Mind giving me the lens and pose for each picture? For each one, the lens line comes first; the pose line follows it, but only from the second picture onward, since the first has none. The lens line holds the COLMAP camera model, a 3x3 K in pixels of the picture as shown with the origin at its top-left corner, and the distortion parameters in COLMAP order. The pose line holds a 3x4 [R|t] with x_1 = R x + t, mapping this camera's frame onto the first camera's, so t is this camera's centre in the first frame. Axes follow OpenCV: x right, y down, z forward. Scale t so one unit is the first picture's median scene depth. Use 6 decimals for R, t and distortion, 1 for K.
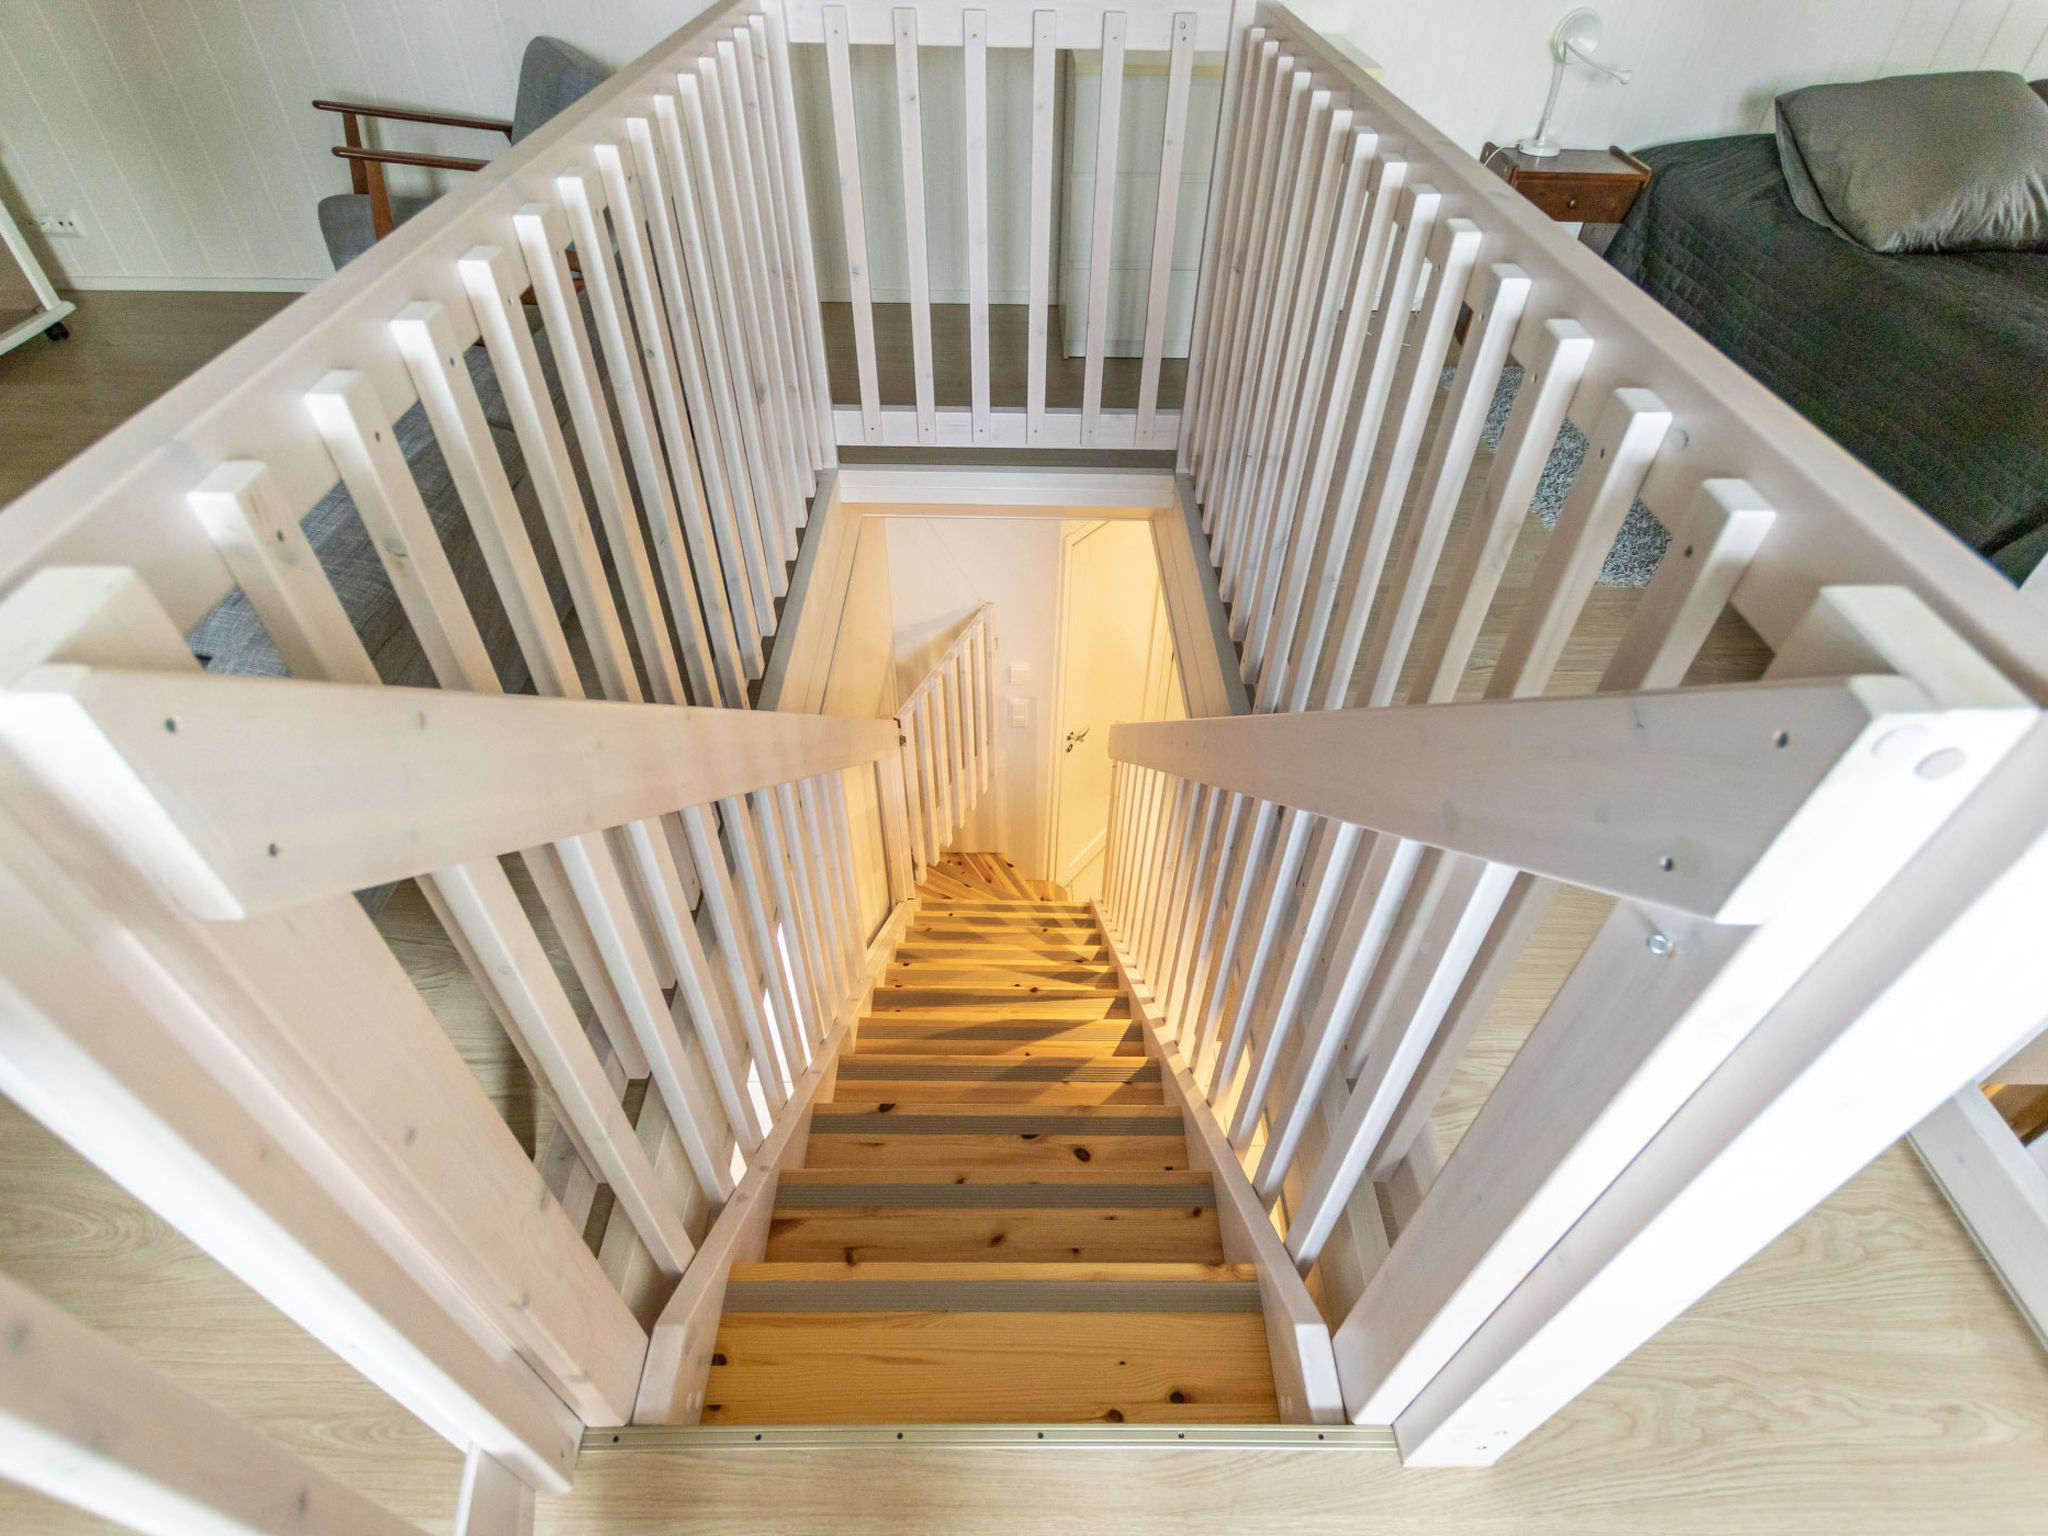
lens RADIAL K [[1043.7, 0, 1024.2], [0, 1043.7, 780.4], [0, 0, 1]] dist [0.003642, -0.001853]
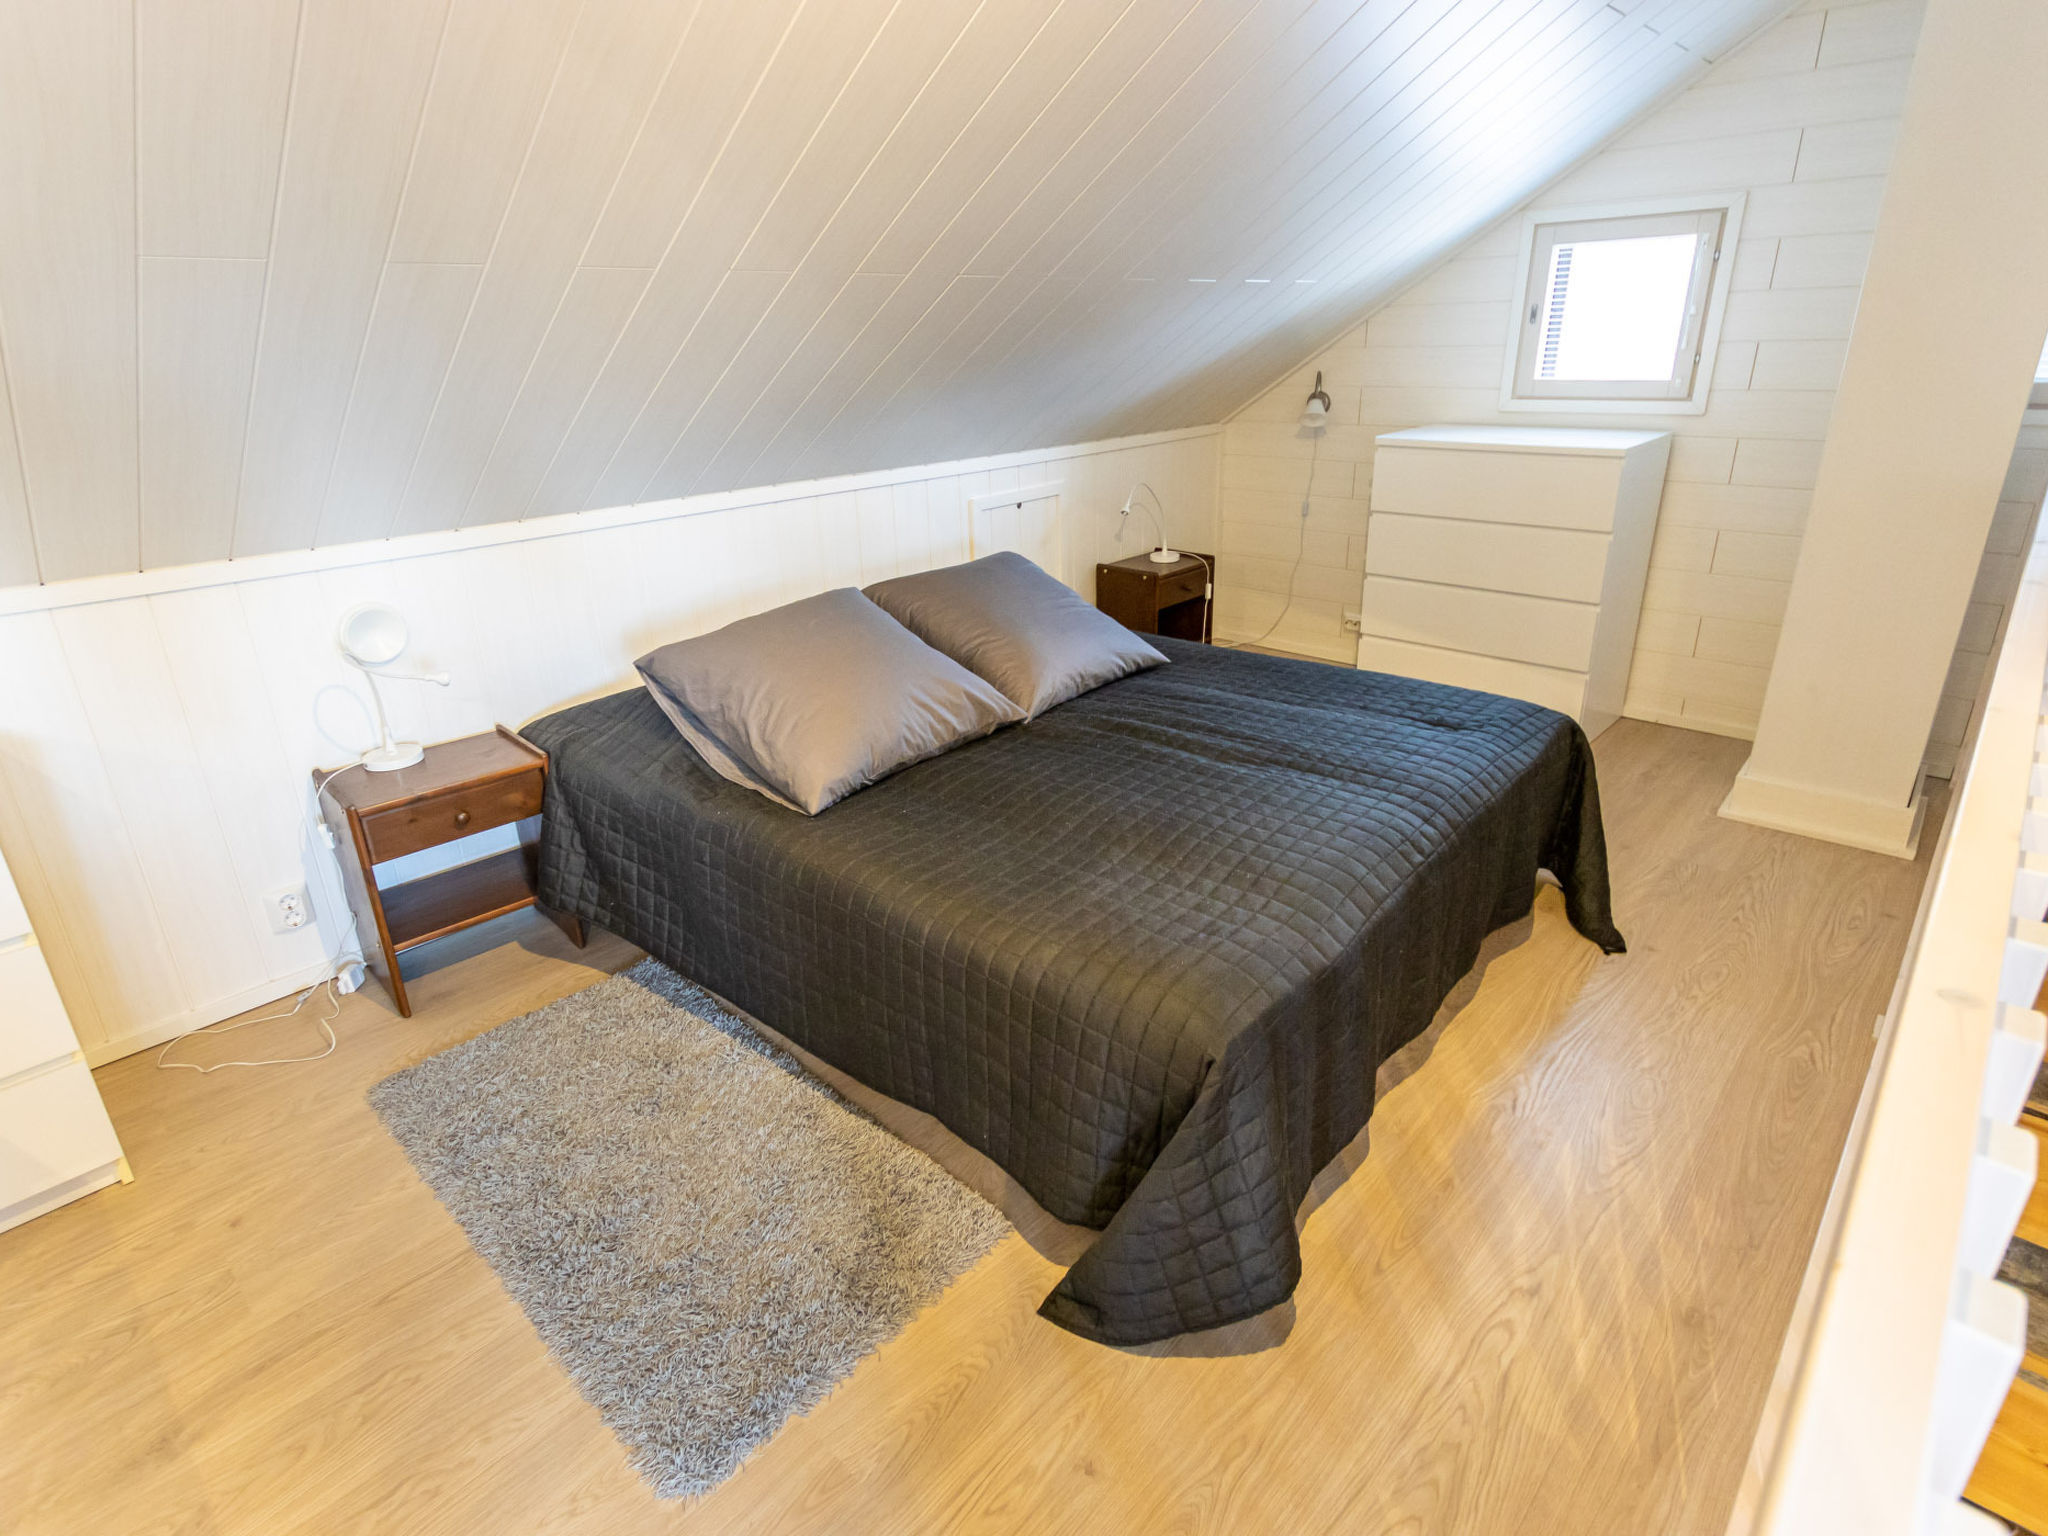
lens RADIAL K [[1043.7, 0, 1023.4], [0, 1043.7, 761.5], [0, 0, 1]] dist [0.003642, -0.001853]
pose [[0.674454, -0.283048, 0.681906, 0.304732], [0.529703, 0.828896, -0.179852, -0.245052], [-0.514322, 0.482510, 0.708983, 0.256580]]
